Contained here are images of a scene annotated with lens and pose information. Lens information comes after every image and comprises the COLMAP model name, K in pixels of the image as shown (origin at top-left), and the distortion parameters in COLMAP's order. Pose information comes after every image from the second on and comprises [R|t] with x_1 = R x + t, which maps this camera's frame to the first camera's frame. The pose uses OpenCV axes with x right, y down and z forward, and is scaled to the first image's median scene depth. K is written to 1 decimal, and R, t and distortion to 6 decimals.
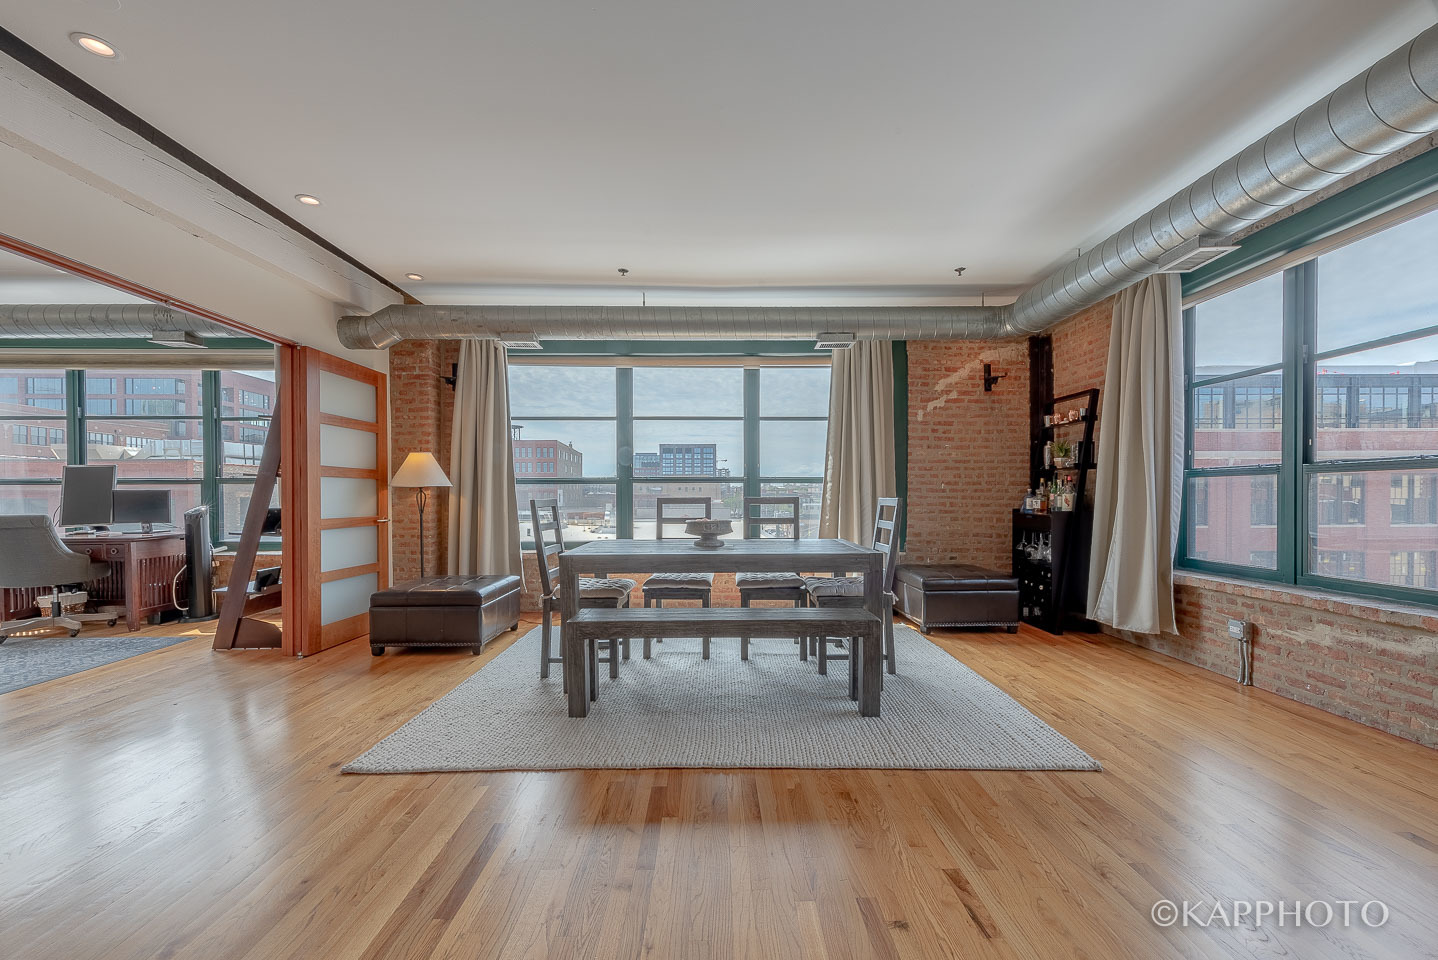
lens RADIAL K [[576.7, 0, 721.2], [0, 576.7, 499.6], [0, 0, 1]] dist [0.015195, -0.000209]
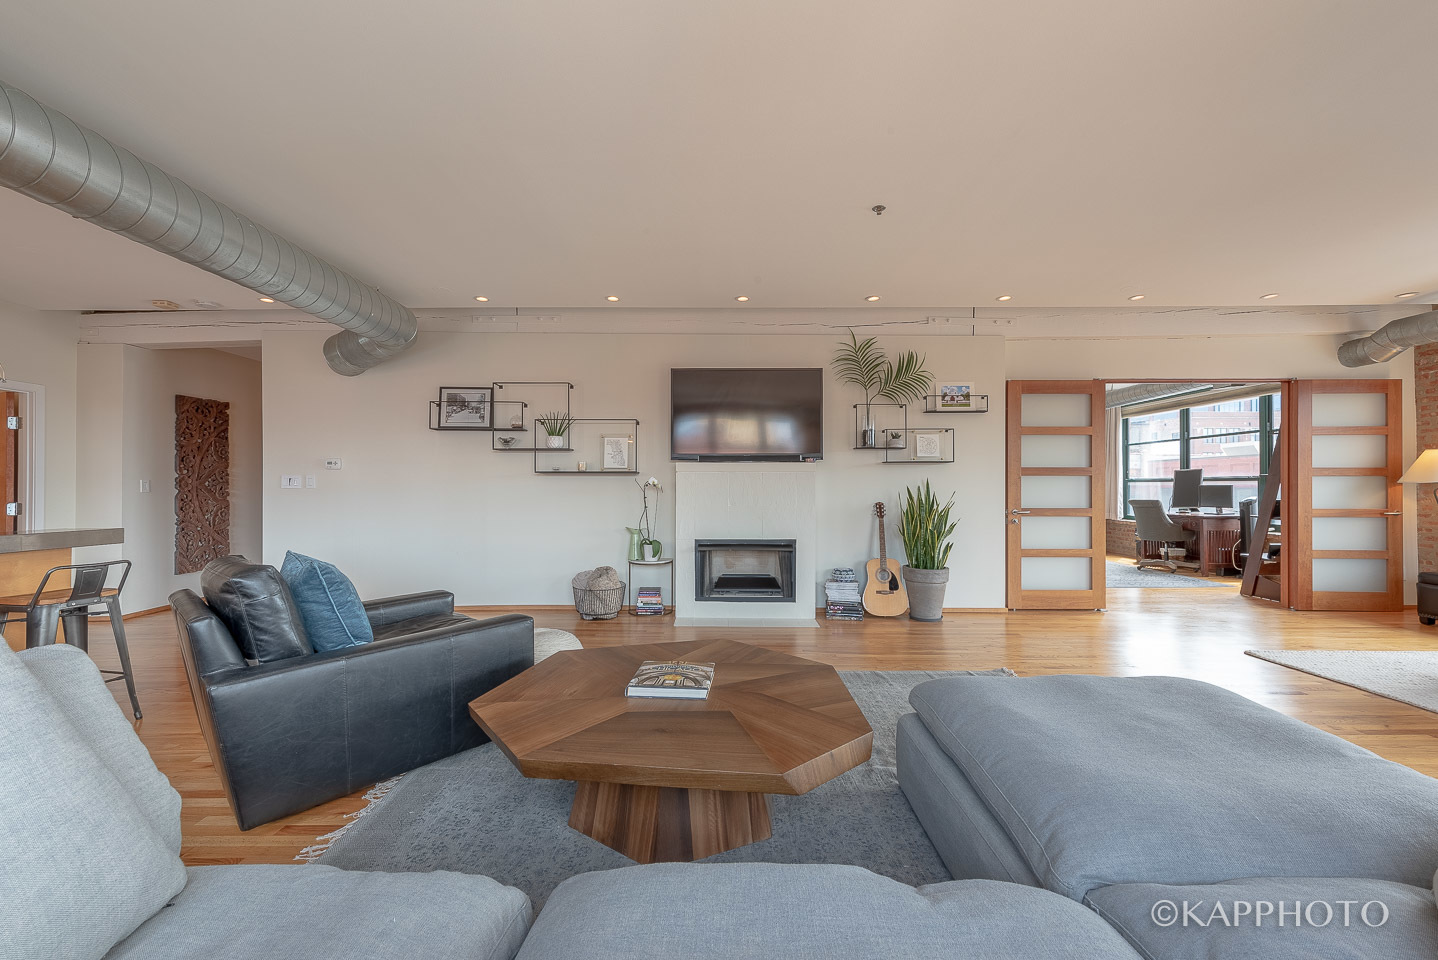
lens RADIAL K [[564.0, 0, 718.1], [0, 564.0, 483.7], [0, 0, 1]] dist [0.019747, -0.006717]
pose [[-0.012196, -0.001015, -0.999925, 0.523343], [-0.007172, 0.999974, -0.000928, -0.010606], [0.999900, 0.007160, -0.012203, -0.271582]]
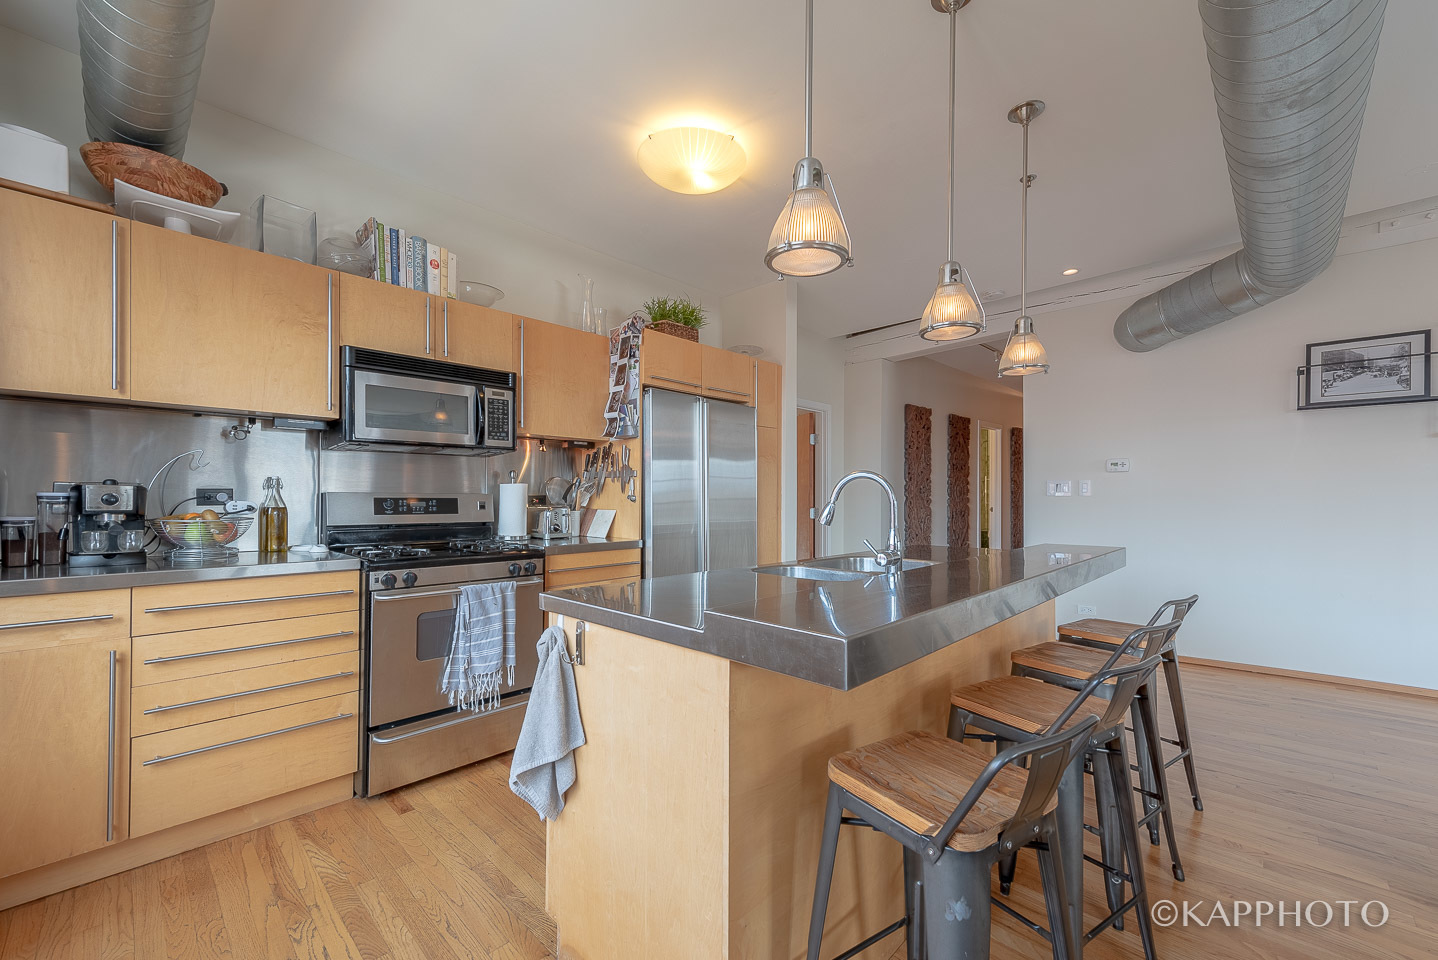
lens RADIAL K [[591.8, 0, 710.2], [0, 591.8, 502.1], [0, 0, 1]] dist [0.000346, -0.003650]
pose [[-0.708251, 0.014490, -0.705812, 0.534078], [0.001417, 0.999817, 0.019103, -0.005318], [0.705960, 0.012529, -0.708141, -0.818342]]
